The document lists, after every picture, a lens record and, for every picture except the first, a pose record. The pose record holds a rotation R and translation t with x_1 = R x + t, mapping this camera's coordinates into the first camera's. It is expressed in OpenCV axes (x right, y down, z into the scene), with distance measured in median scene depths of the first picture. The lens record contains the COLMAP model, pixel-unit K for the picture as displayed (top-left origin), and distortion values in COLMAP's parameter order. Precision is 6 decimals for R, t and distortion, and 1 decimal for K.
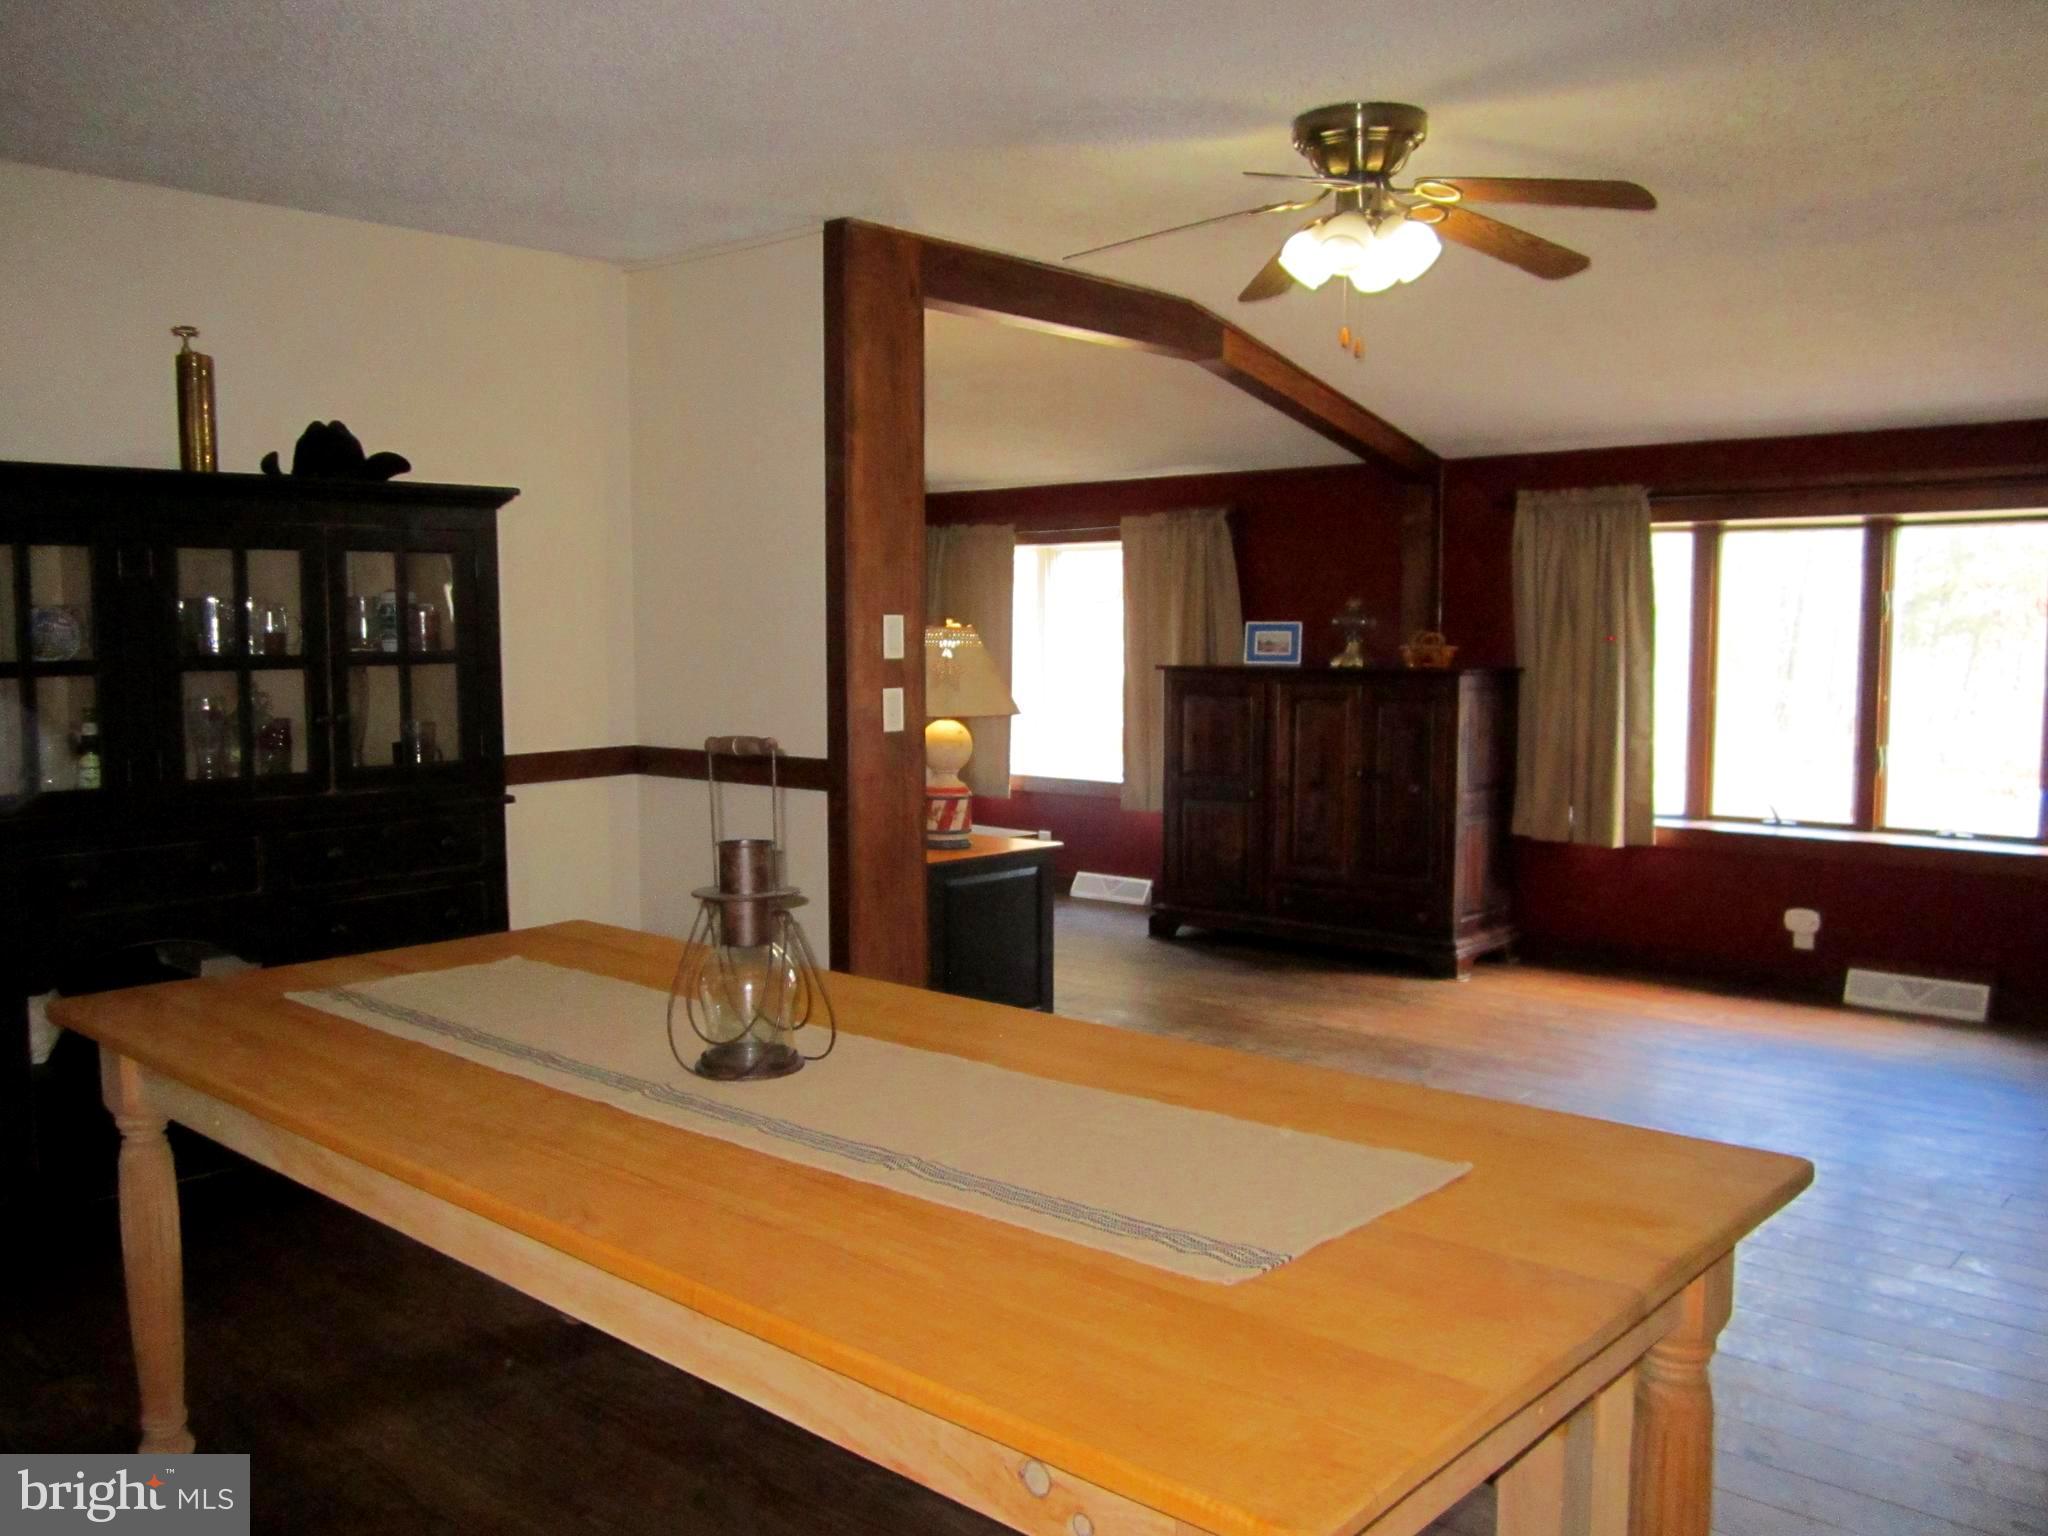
lens RADIAL K [[1701.8, 0, 1024.0], [0, 1701.8, 768.0], [0, 0, 1]] dist [-0.047243, 0.021038]
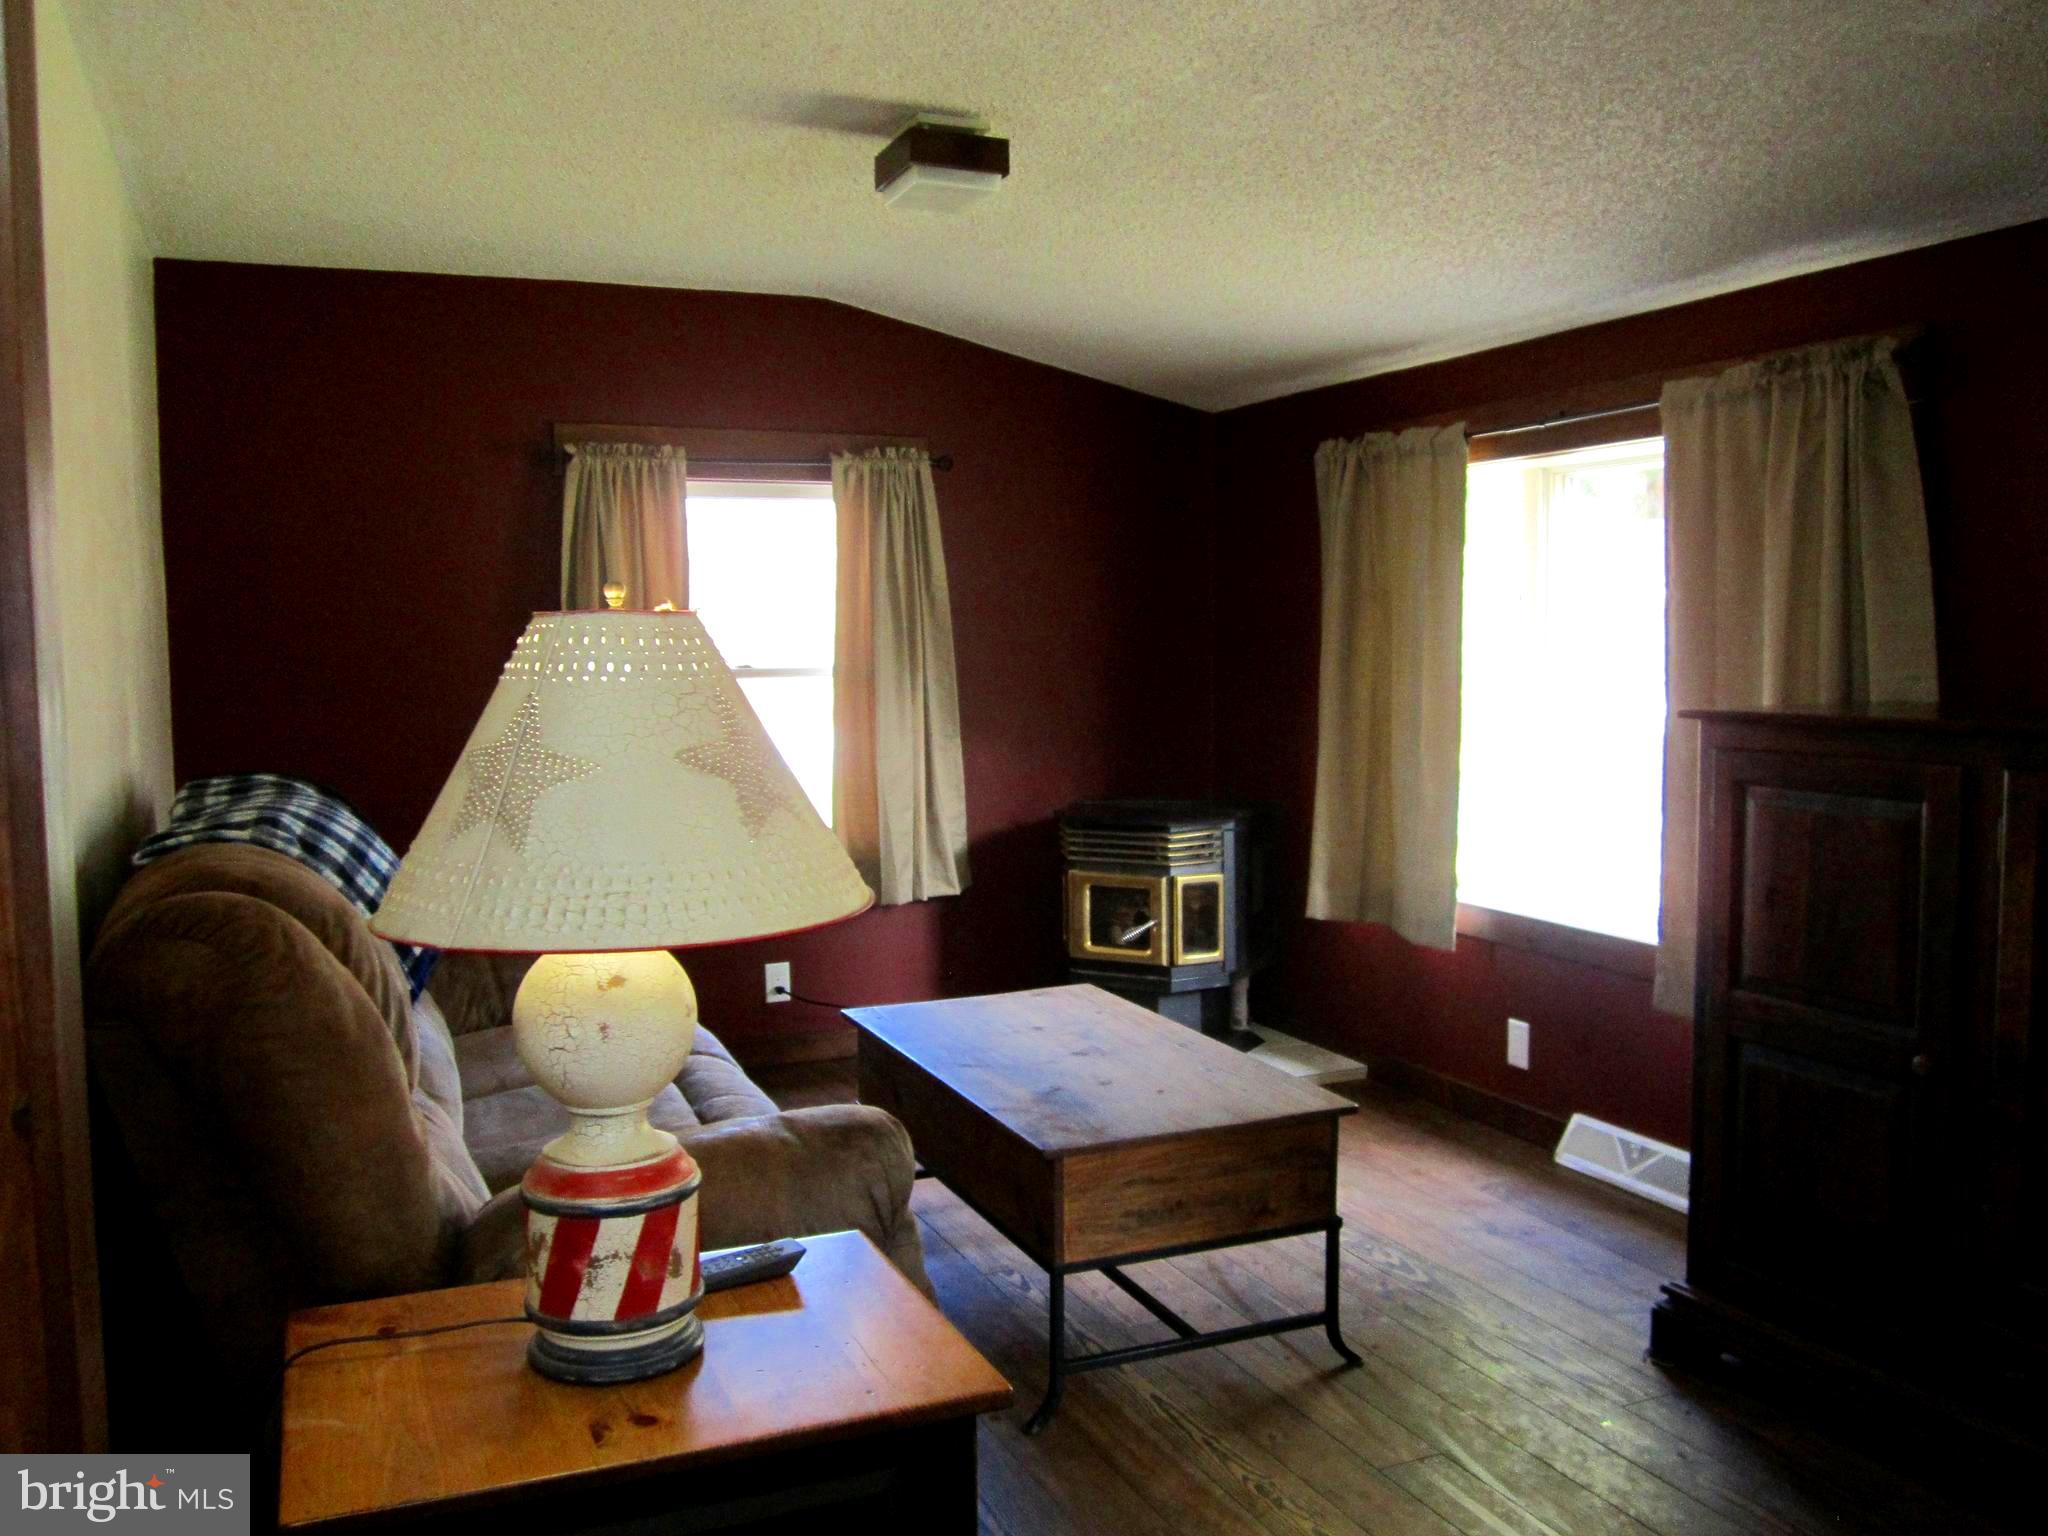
lens RADIAL K [[1694.4, 0, 1024.0], [0, 1694.4, 768.0], [0, 0, 1]] dist [-0.040728, 0.001711]
pose [[0.906740, 0.022768, -0.421076, 0.116965], [-0.023458, 0.999719, 0.003543, -0.048641], [0.421038, 0.006665, 0.907019, 0.628427]]
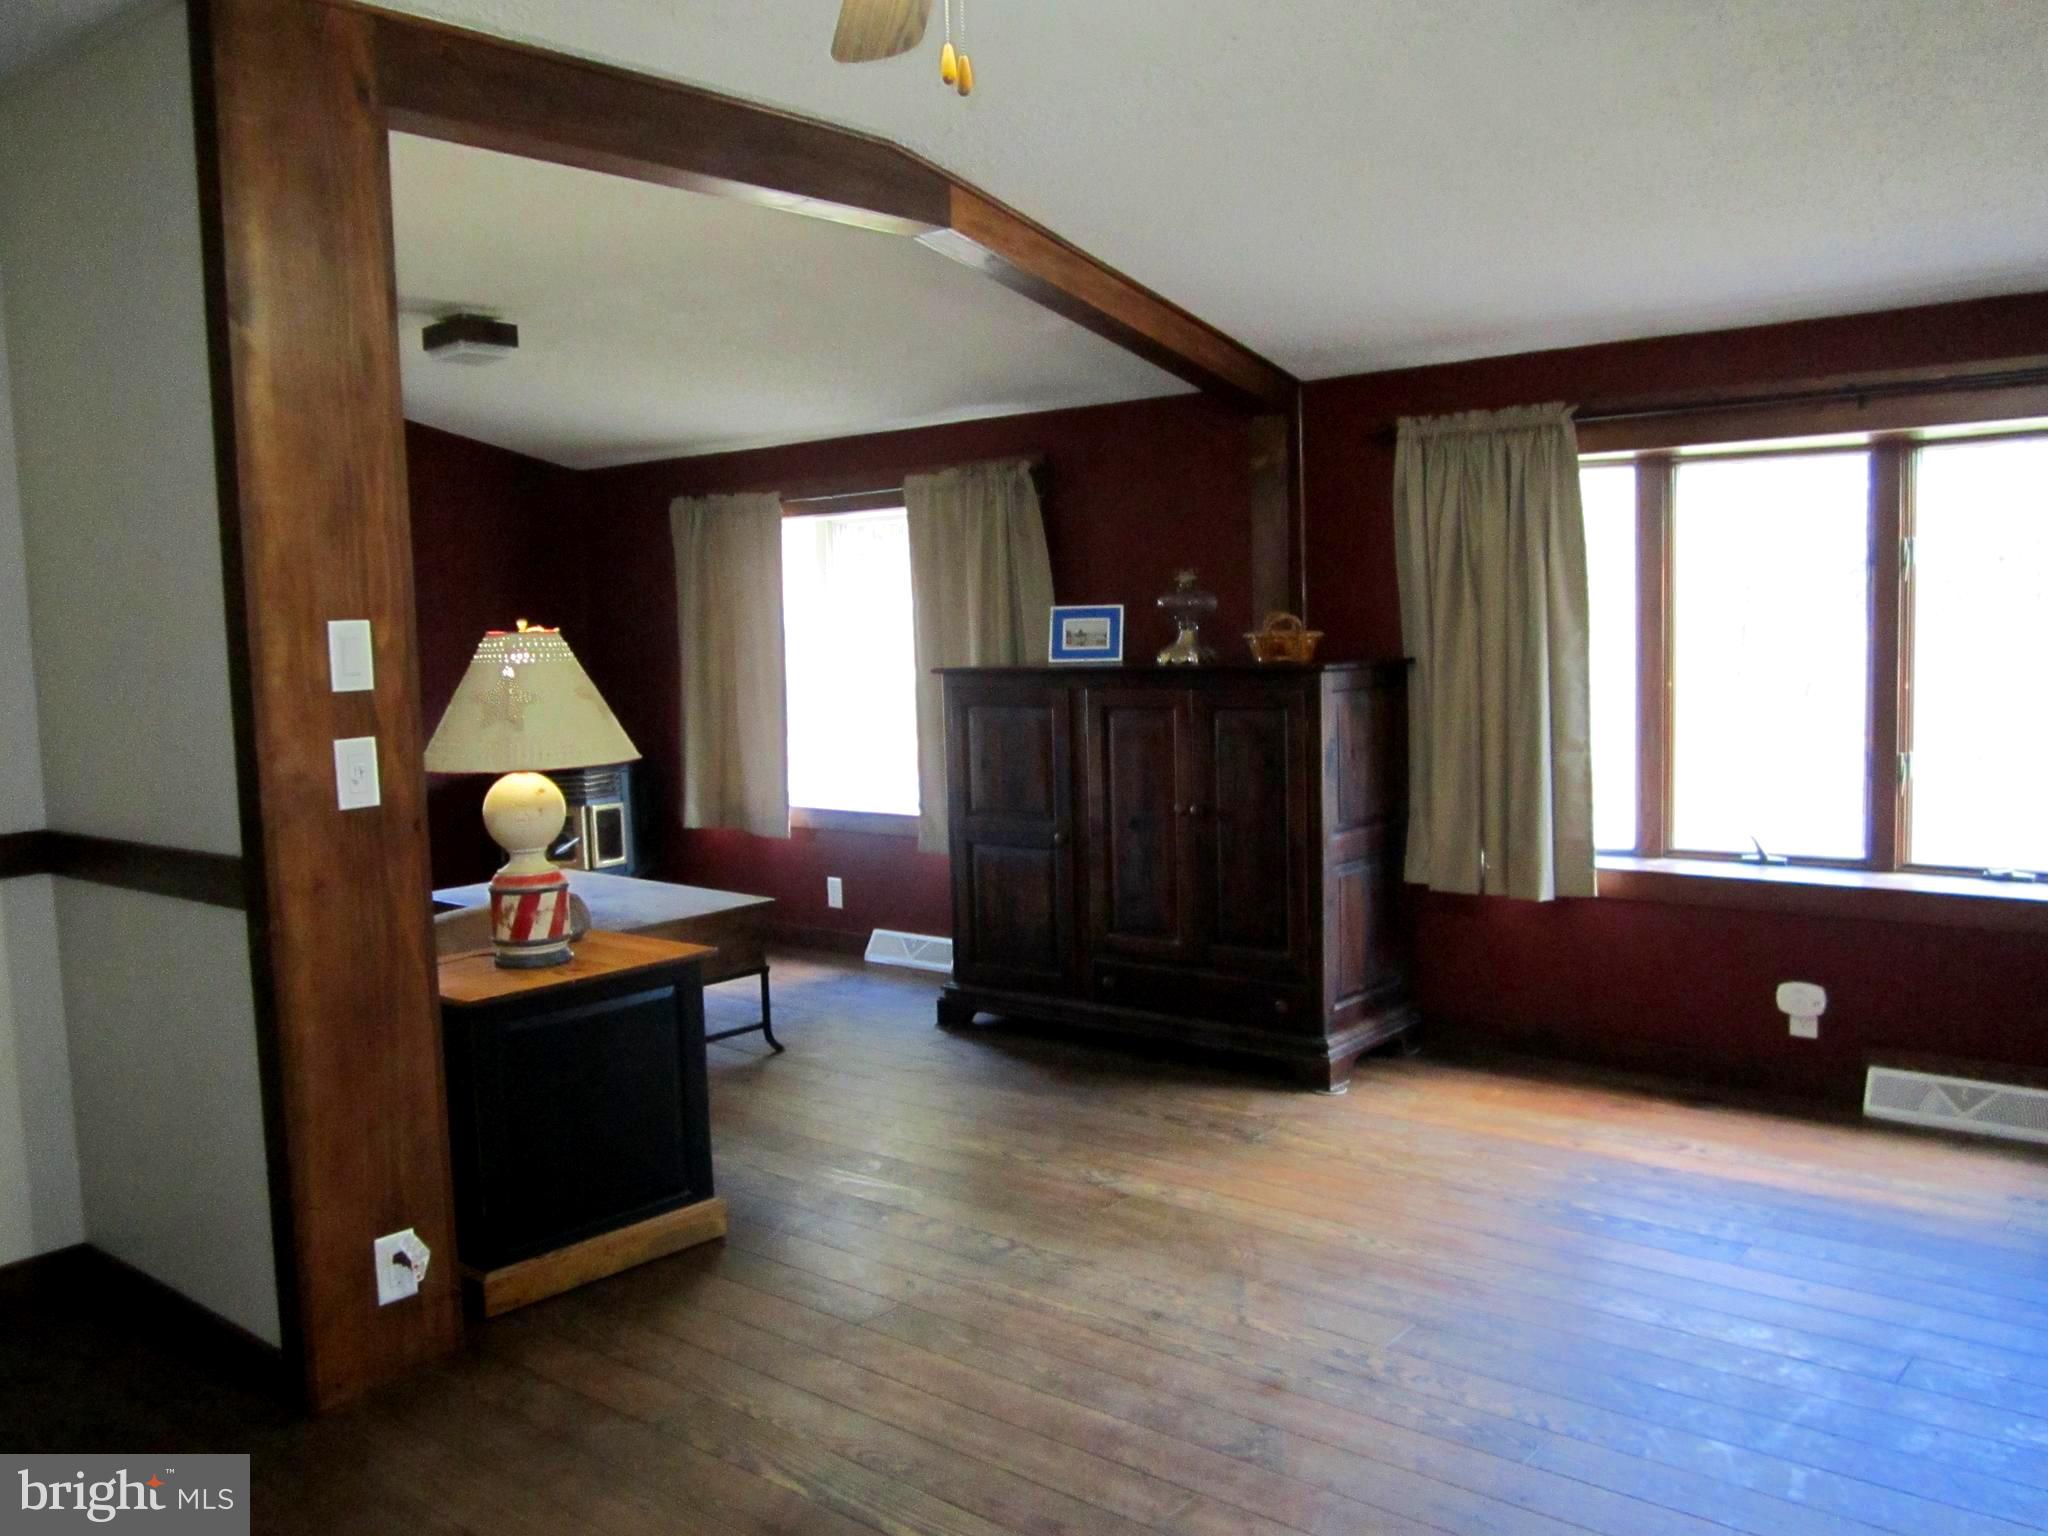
lens RADIAL K [[1694.4, 0, 1024.0], [0, 1694.4, 768.0], [0, 0, 1]] dist [-0.040728, 0.001711]
pose [[0.999189, -0.033368, 0.022545, 0.110794], [0.033154, 0.999403, 0.009766, -0.024668], [-0.022858, -0.009010, 0.999698, 0.276339]]
